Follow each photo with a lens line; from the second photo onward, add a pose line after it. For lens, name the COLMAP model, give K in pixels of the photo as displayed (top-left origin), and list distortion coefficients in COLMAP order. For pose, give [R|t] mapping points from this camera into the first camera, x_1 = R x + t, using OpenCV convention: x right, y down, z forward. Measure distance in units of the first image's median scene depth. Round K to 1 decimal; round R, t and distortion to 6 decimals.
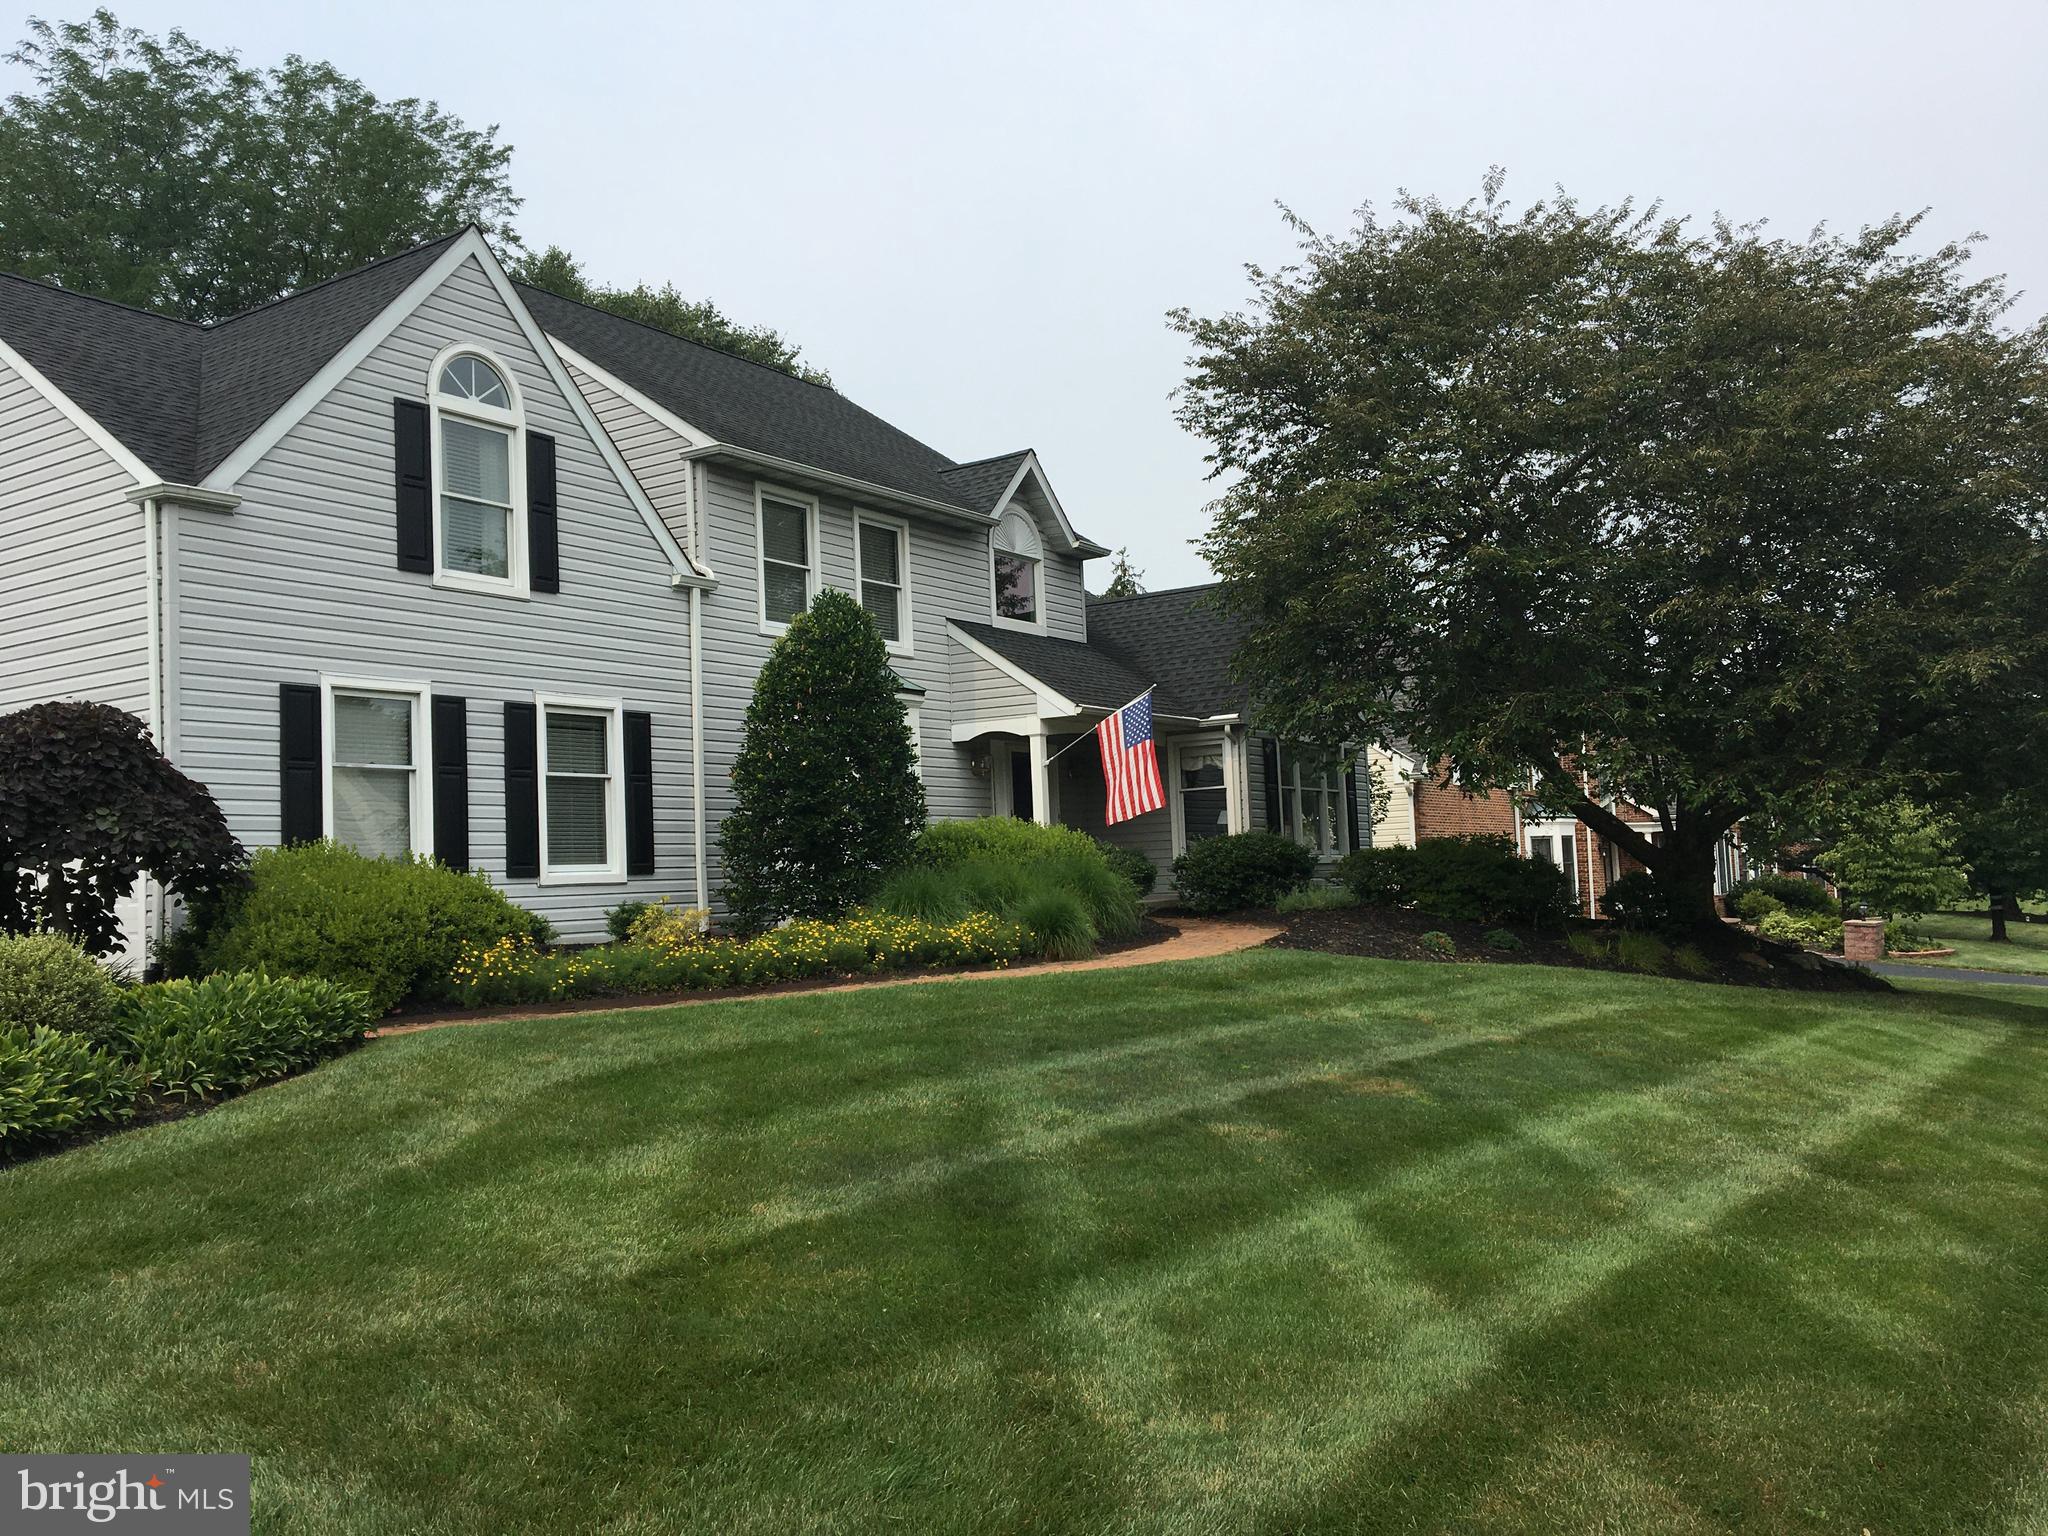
lens RADIAL K [[1698.8, 0, 1024.0], [0, 1698.8, 768.0], [0, 0, 1]] dist [0.061415, -0.068262]
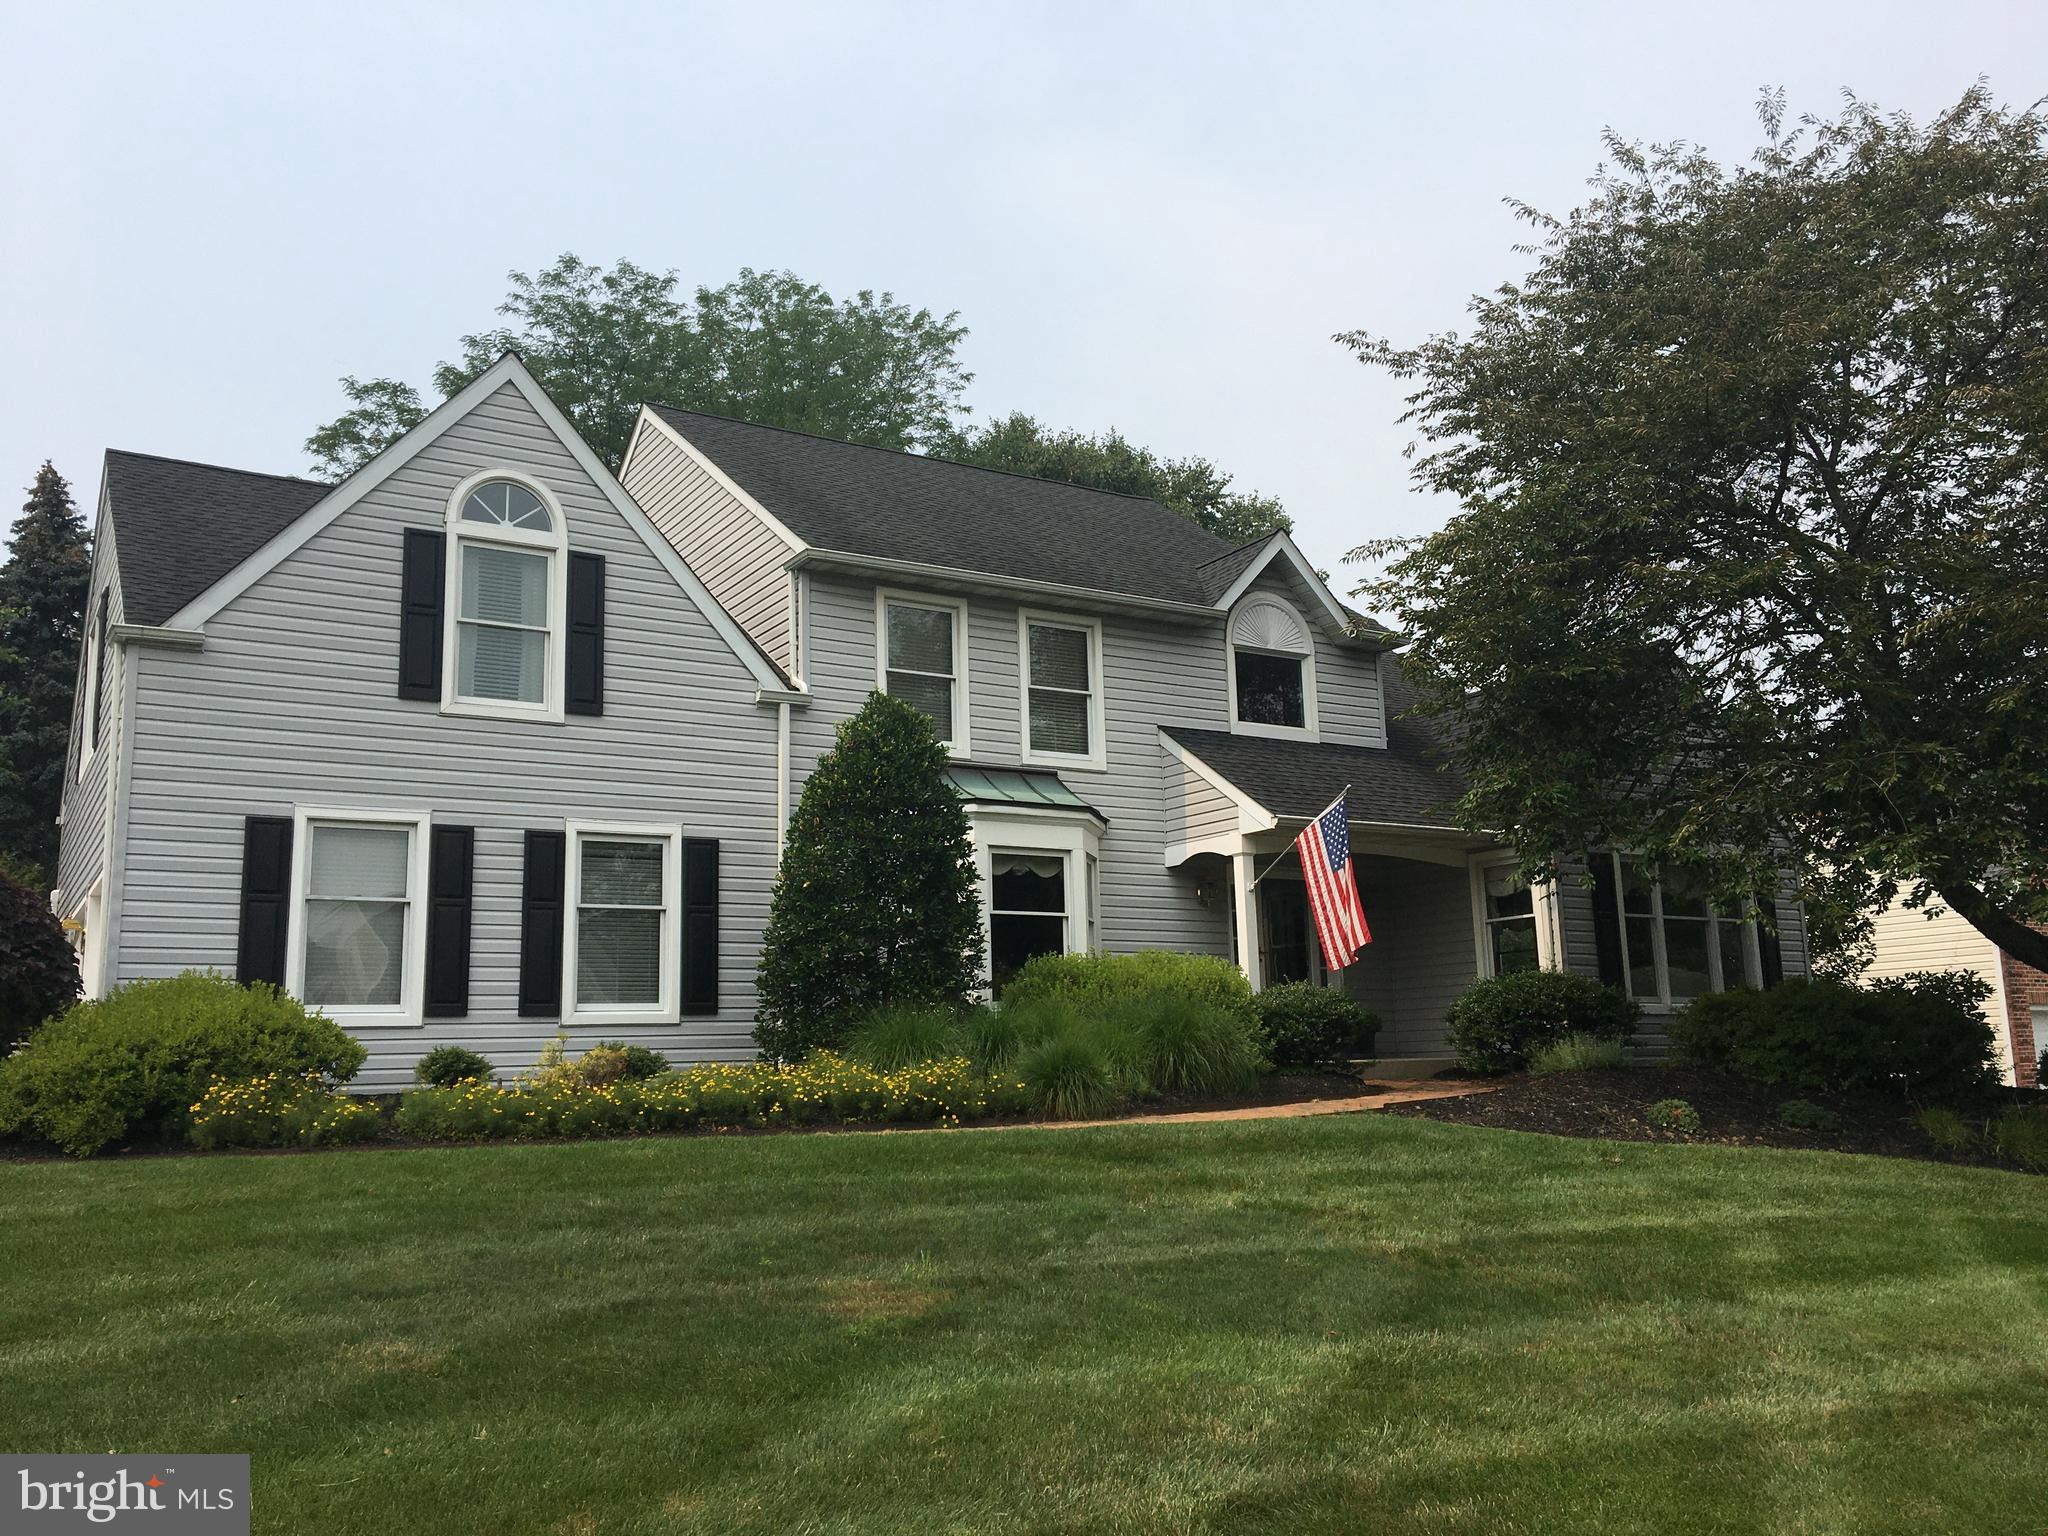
lens RADIAL K [[1698.8, 0, 1024.0], [0, 1698.8, 768.0], [0, 0, 1]] dist [0.061415, -0.068262]
pose [[0.910157, -0.058129, -0.410166, 0.322043], [0.018282, 0.994778, -0.100413, 0.025971], [0.413861, 0.083893, 0.906466, 0.230813]]
